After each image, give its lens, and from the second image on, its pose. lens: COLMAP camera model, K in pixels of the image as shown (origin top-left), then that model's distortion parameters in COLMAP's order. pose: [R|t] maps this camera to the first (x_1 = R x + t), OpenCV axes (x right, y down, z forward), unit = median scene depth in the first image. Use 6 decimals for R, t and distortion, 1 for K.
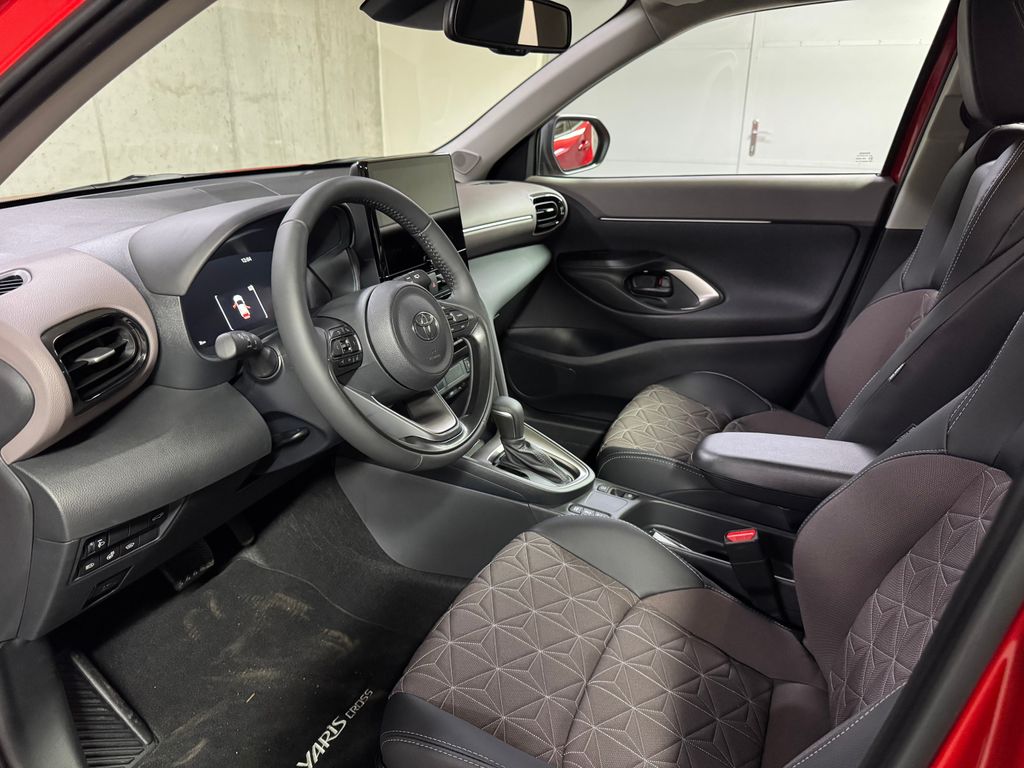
lens RADIAL K [[726.1, 0, 512.3], [0, 726.1, 383.3], [0, 0, 1]] dist [0.000241, -0.002408]
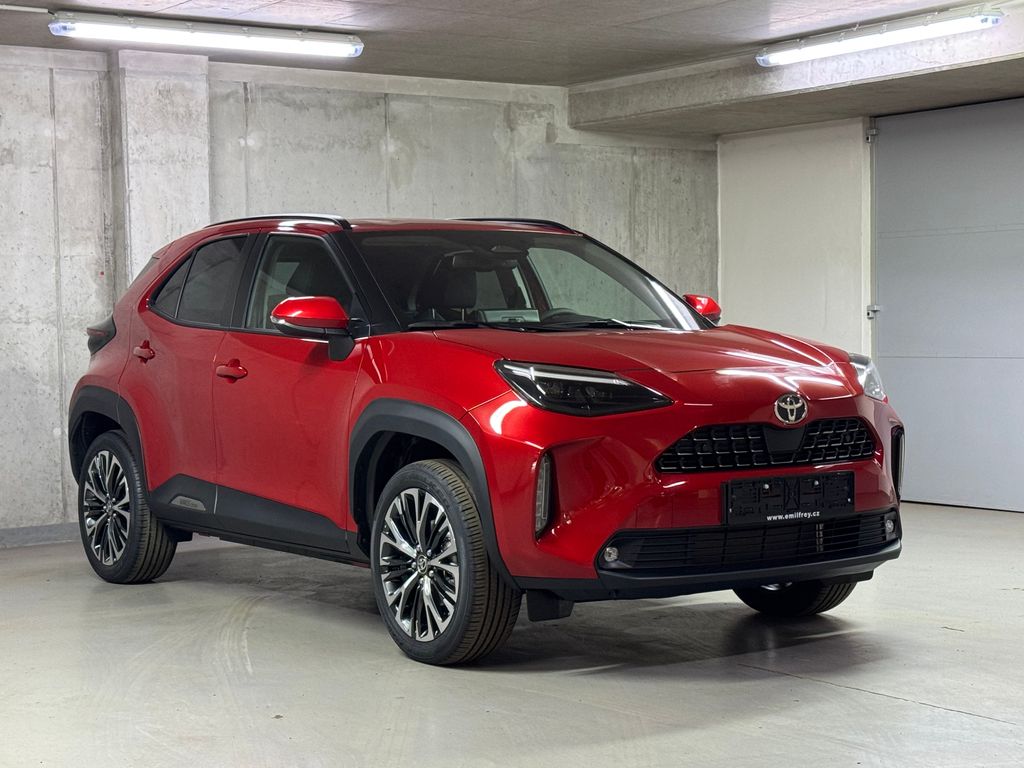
lens RADIAL K [[1905.7, 0, 512.9], [0, 1905.7, 375.4], [0, 0, 1]] dist [0.137505, 0.000000]
pose [[0.842429, -0.002316, -0.538803, 1.052843], [-0.174654, 0.944824, -0.277135, 0.459234], [0.509716, 0.327570, 0.795542, -1.113836]]
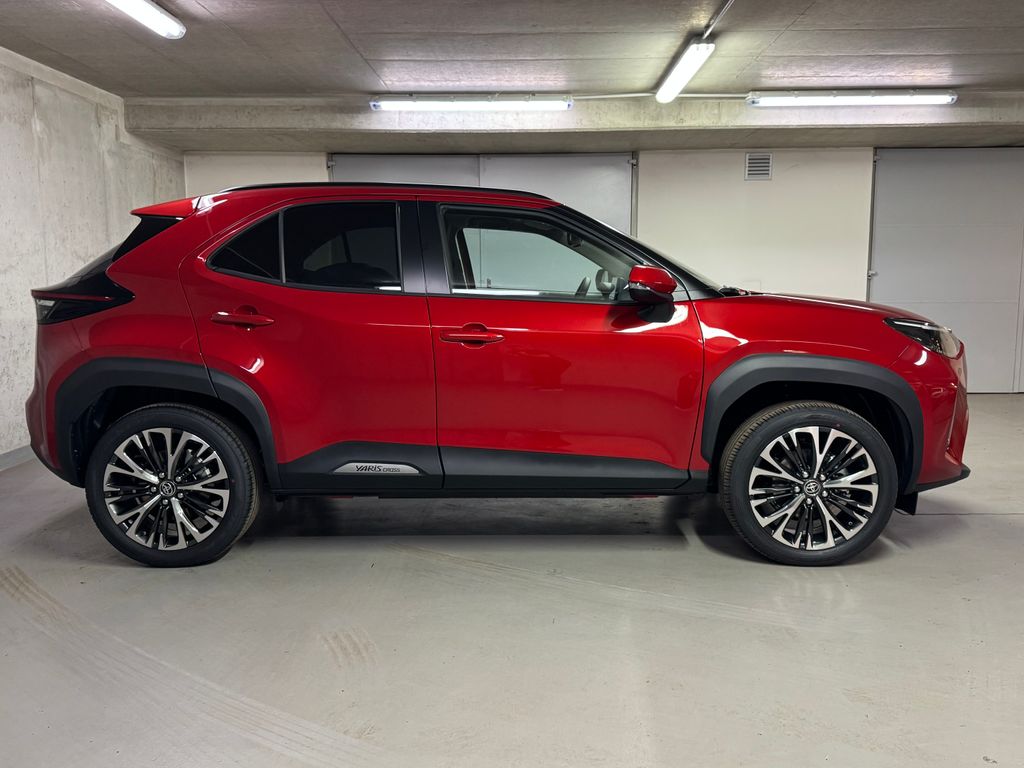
lens RADIAL K [[892.8, 0, 514.4], [0, 892.8, 392.3], [0, 0, 1]] dist [-0.000210, -0.043557]
pose [[0.919103, -0.056544, 0.389940, -0.352535], [0.145308, 0.968535, -0.202053, 0.248968], [-0.366245, 0.242369, 0.898399, -0.622524]]
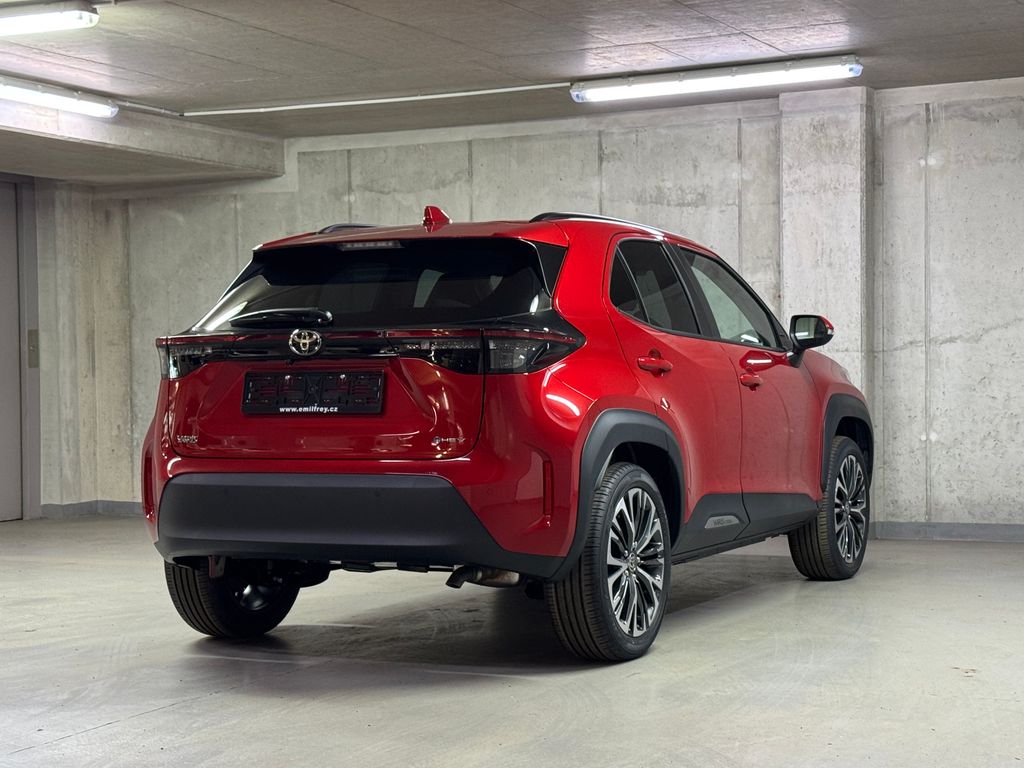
lens RADIAL K [[1805.3, 0, 515.5], [0, 1805.3, 391.5], [0, 0, 1]] dist [0.127797, 0.000000]
pose [[-0.046388, 0.007592, -0.998895, 1.839782], [-0.345688, 0.938063, 0.023183, -0.031830], [0.937202, 0.346382, -0.040891, 0.261459]]
